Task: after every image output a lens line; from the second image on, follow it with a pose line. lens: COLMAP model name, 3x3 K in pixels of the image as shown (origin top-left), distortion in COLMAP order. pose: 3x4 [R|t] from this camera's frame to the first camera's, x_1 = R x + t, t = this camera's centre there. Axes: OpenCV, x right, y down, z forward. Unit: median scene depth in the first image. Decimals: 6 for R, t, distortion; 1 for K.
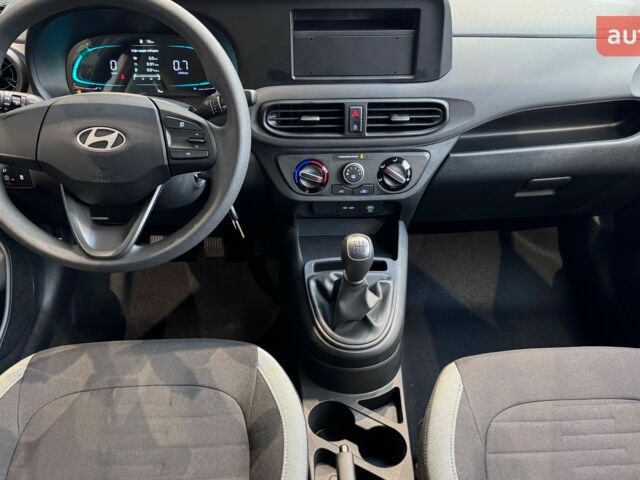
lens RADIAL K [[597.9, 0, 313.1], [0, 597.9, 241.1], [0, 0, 1]] dist [0.180573, -0.398413]
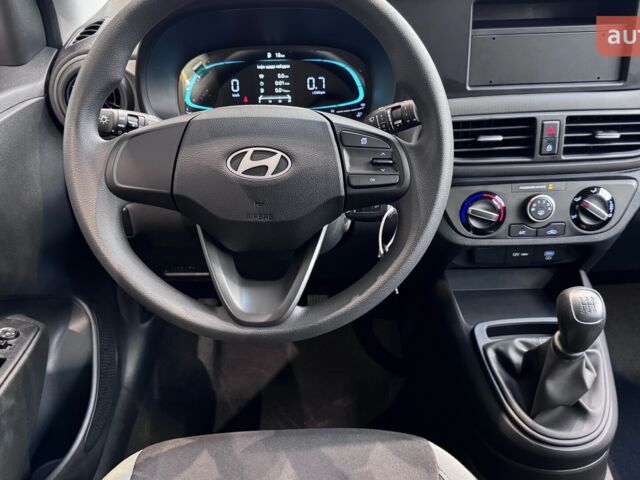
lens RADIAL K [[597.9, 0, 313.1], [0, 597.9, 241.1], [0, 0, 1]] dist [0.180573, -0.398413]
pose [[0.998886, -0.019211, -0.043107, -0.200261], [0.015116, 0.995516, -0.093378, -0.002907], [0.044708, 0.092622, 0.994697, 0.224109]]
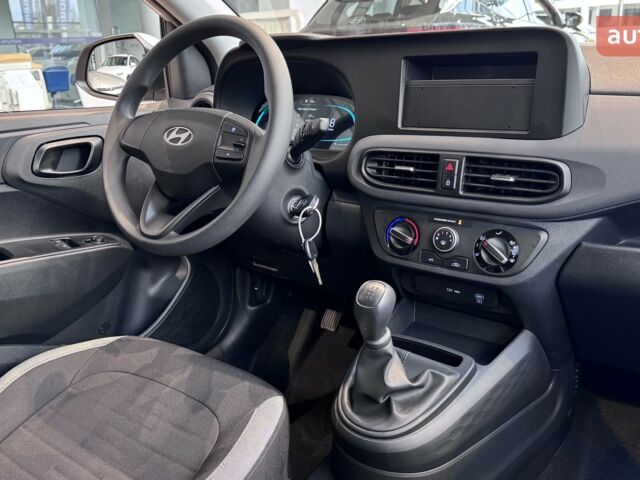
lens RADIAL K [[597.9, 0, 313.1], [0, 597.9, 241.1], [0, 0, 1]] dist [0.180573, -0.398413]
pose [[0.762929, 0.155723, -0.627446, 0.480062], [-0.338657, 0.923001, -0.182706, 0.112414], [0.550682, 0.351881, 0.756921, 0.267719]]
